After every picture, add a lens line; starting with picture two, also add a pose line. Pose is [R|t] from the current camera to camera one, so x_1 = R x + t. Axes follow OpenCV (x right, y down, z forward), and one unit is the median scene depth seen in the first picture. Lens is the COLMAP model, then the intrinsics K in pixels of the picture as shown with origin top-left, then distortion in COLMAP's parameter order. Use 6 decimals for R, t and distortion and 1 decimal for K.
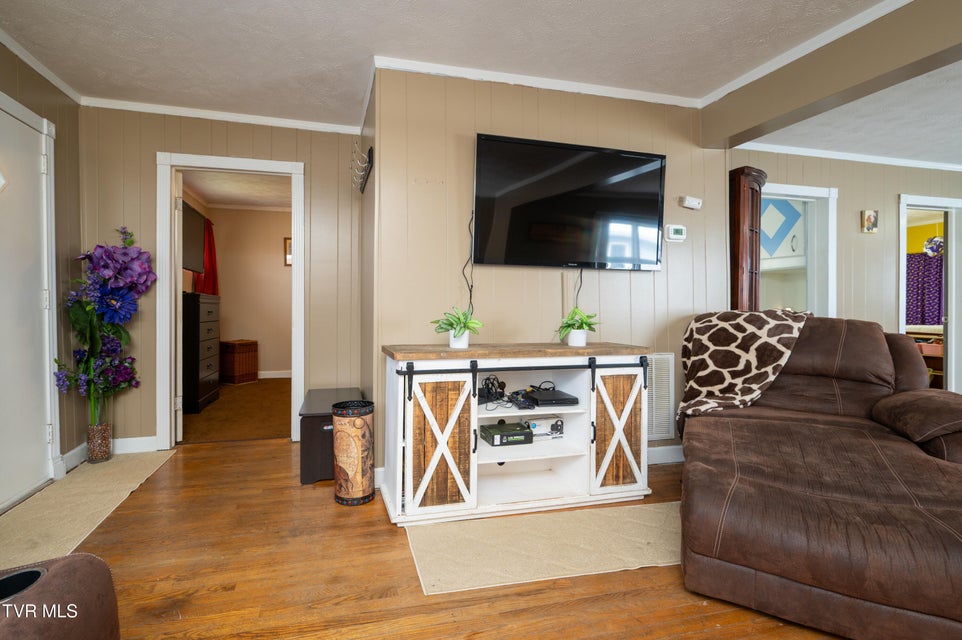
lens RADIAL K [[451.1, 0, 442.9], [0, 451.1, 300.5], [0, 0, 1]] dist [0.004608, -0.000567]
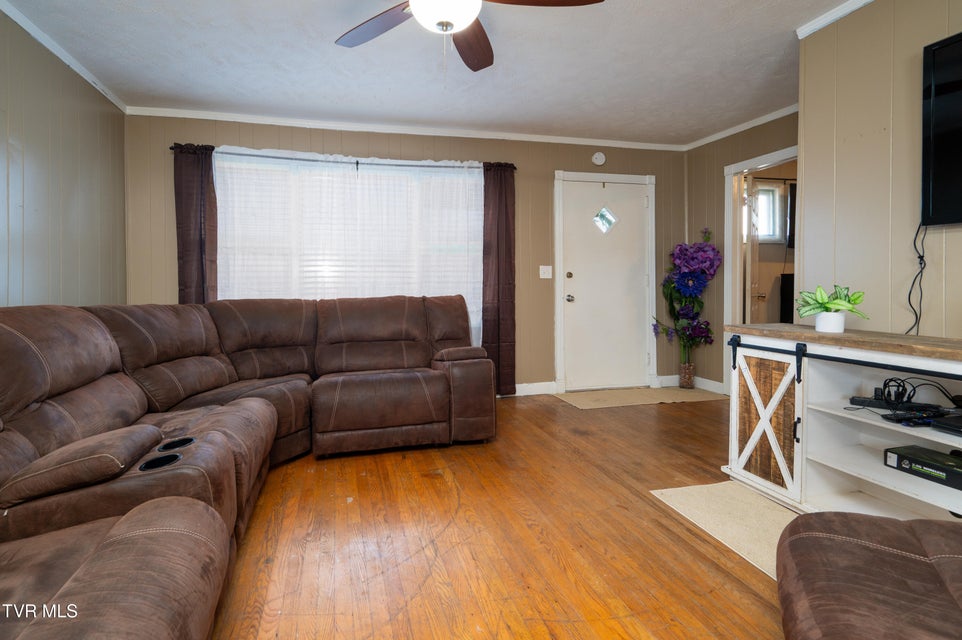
lens RADIAL K [[509.2, 0, 474.9], [0, 509.2, 290.4], [0, 0, 1]] dist [-0.004955, 0.000140]
pose [[0.024642, 0.010909, -0.999637, 1.107992], [0.007095, 0.999913, 0.011087, 0.009008], [0.999671, -0.007366, 0.024562, 0.317273]]
